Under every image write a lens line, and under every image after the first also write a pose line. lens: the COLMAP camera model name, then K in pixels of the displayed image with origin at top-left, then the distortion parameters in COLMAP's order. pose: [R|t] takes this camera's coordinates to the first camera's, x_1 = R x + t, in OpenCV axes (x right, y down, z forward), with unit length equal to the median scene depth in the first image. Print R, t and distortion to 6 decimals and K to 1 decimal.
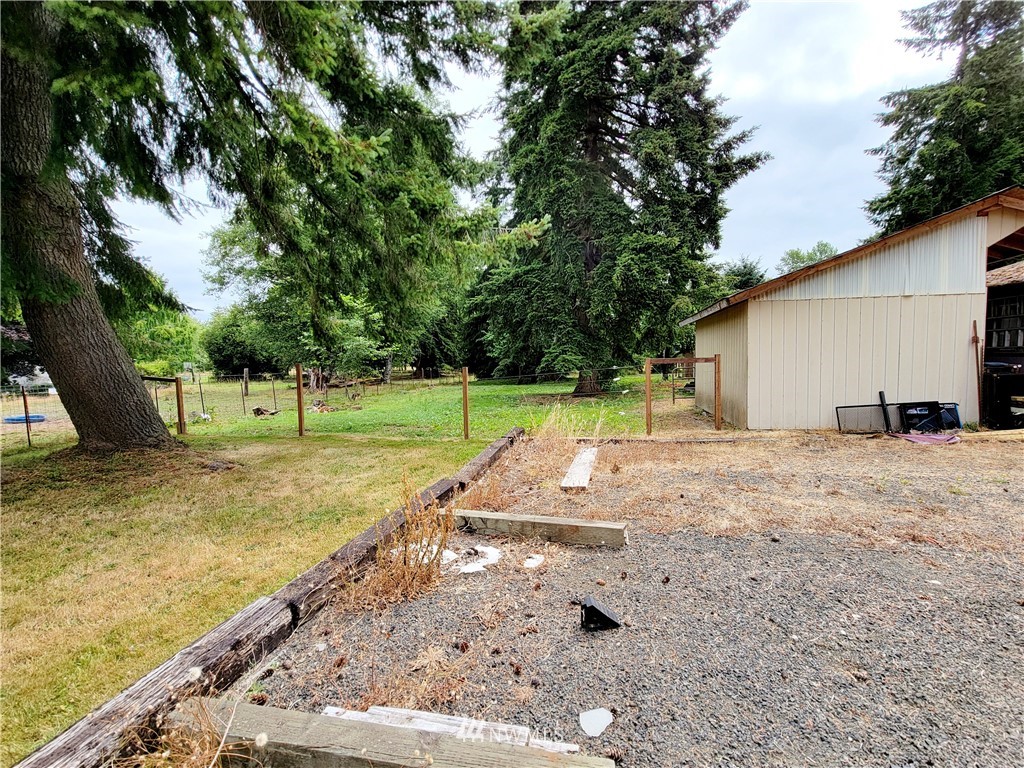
lens RADIAL K [[416.2, 0, 514.1], [0, 416.2, 384.1], [0, 0, 1]] dist [-0.000923, -0.001539]
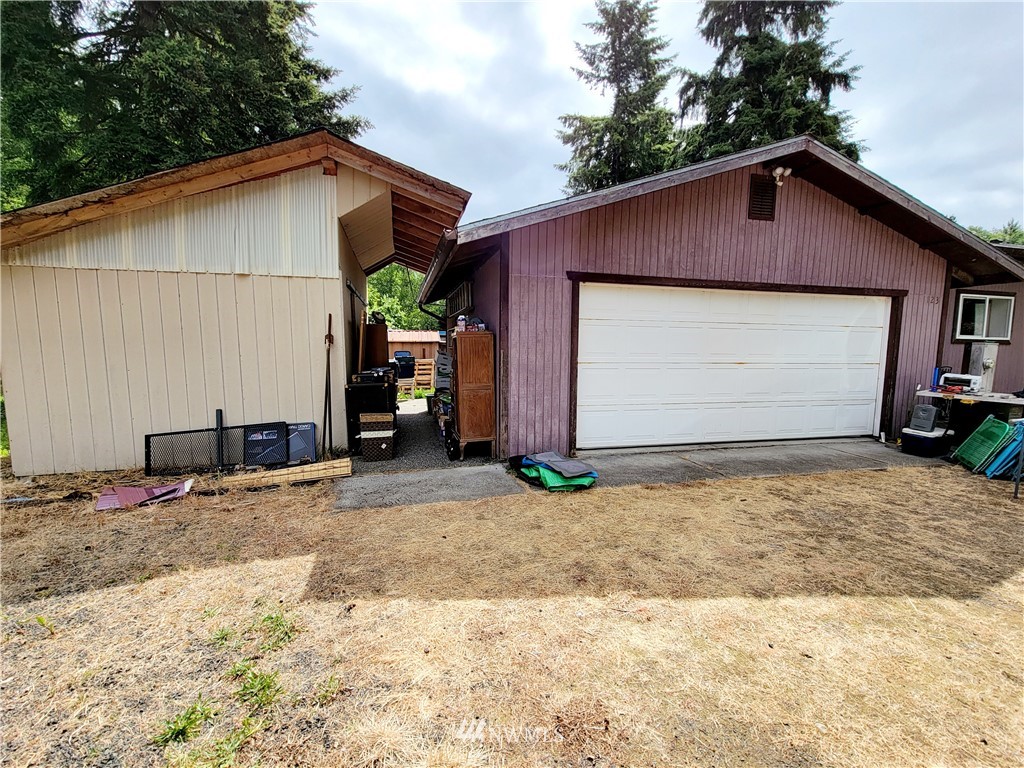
lens RADIAL K [[416.2, 0, 505.3], [0, 416.2, 382.7], [0, 0, 1]] dist [-0.000923, -0.001539]
pose [[0.913938, -0.013544, 0.405628, 0.494375], [0.007210, 0.999827, 0.017139, -0.017115], [-0.405790, -0.012739, 0.913878, 0.077892]]
